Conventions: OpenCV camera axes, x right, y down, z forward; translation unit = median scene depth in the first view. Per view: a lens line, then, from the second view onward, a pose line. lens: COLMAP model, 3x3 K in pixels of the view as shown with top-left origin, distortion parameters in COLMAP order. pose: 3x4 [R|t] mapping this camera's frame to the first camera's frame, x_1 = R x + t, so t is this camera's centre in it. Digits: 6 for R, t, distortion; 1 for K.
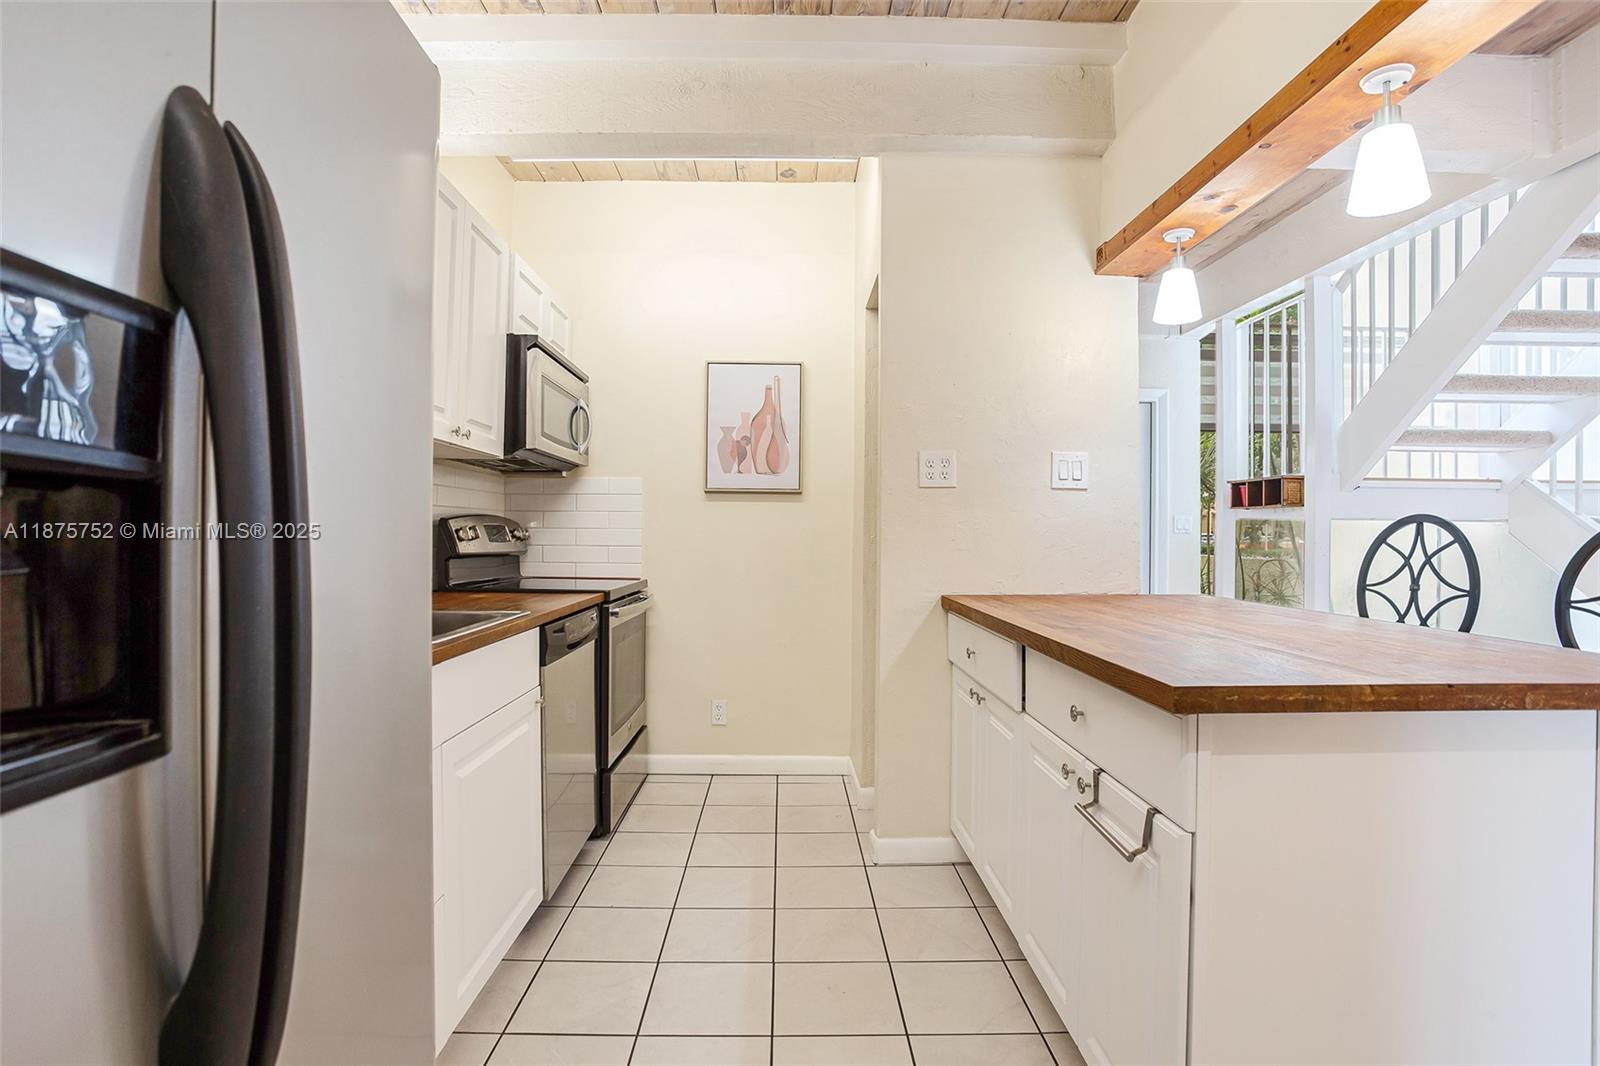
lens RADIAL K [[804.0, 0, 800.0], [0, 804.0, 533.0], [0, 0, 1]] dist [-0.041712, 0.000956]
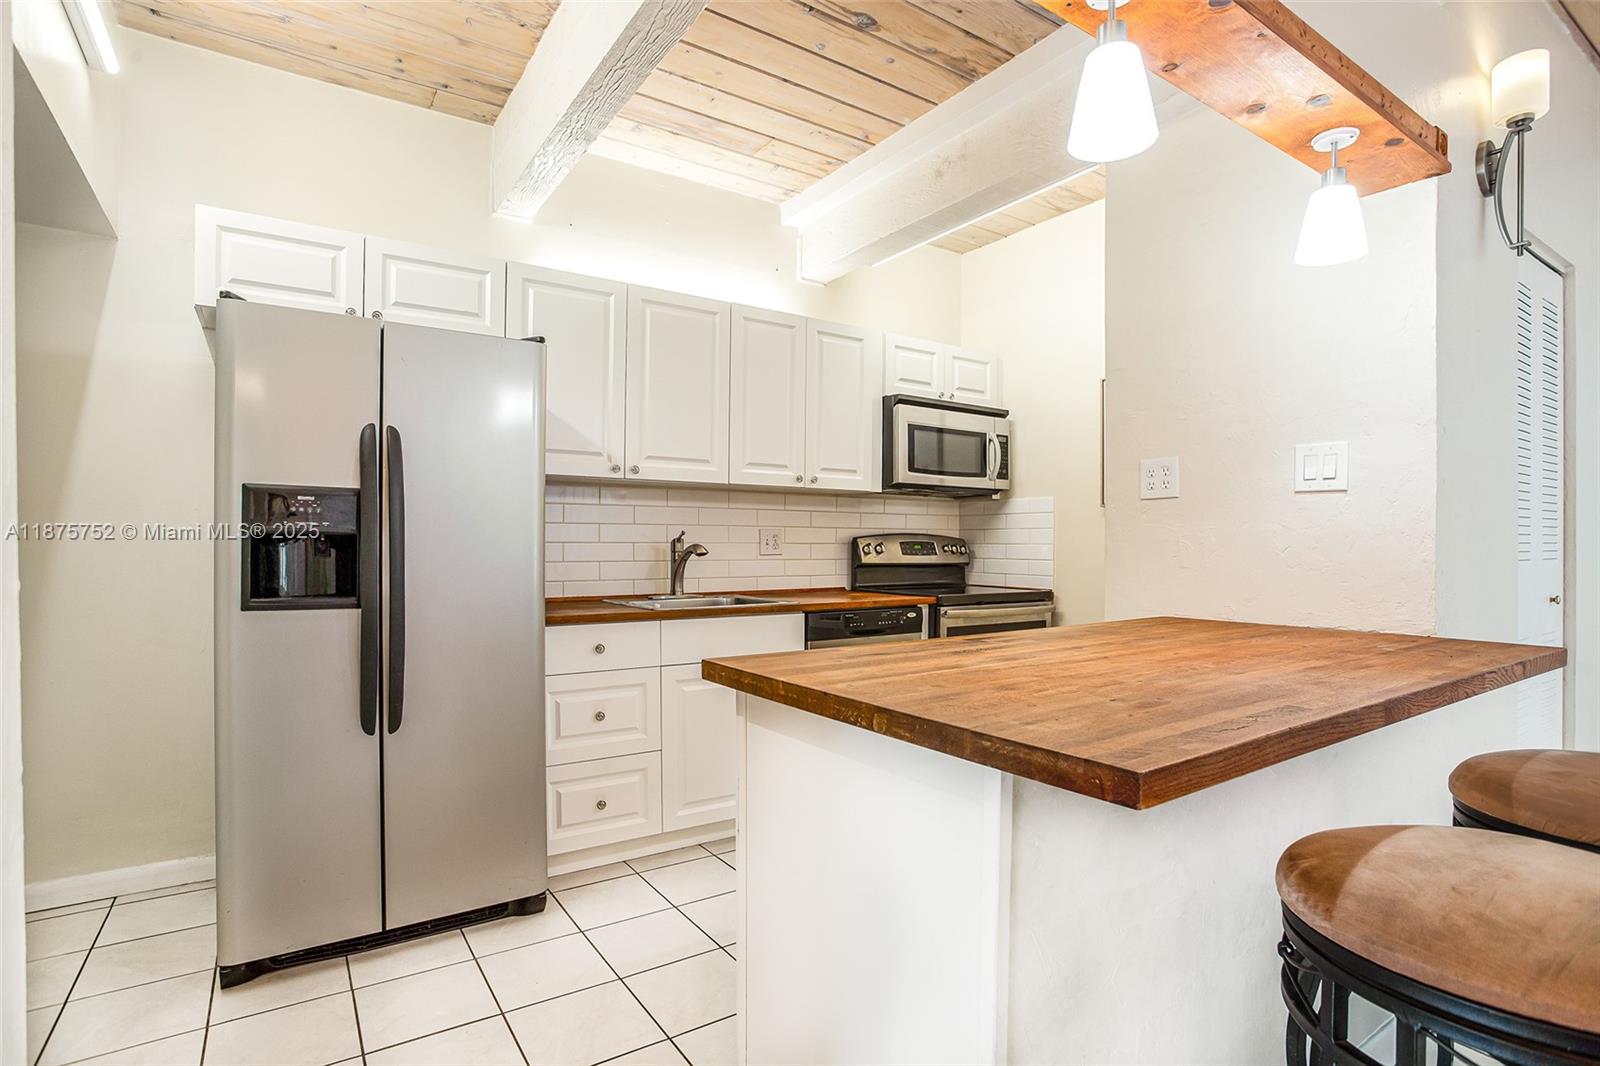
lens RADIAL K [[817.7, 0, 799.2], [0, 817.7, 555.7], [0, 0, 1]] dist [-0.043196, 0.000479]
pose [[0.555878, 0.005969, -0.831242, 0.705408], [0.002785, 0.999955, 0.009043, -0.000692], [0.831259, -0.007342, 0.555837, 0.143687]]
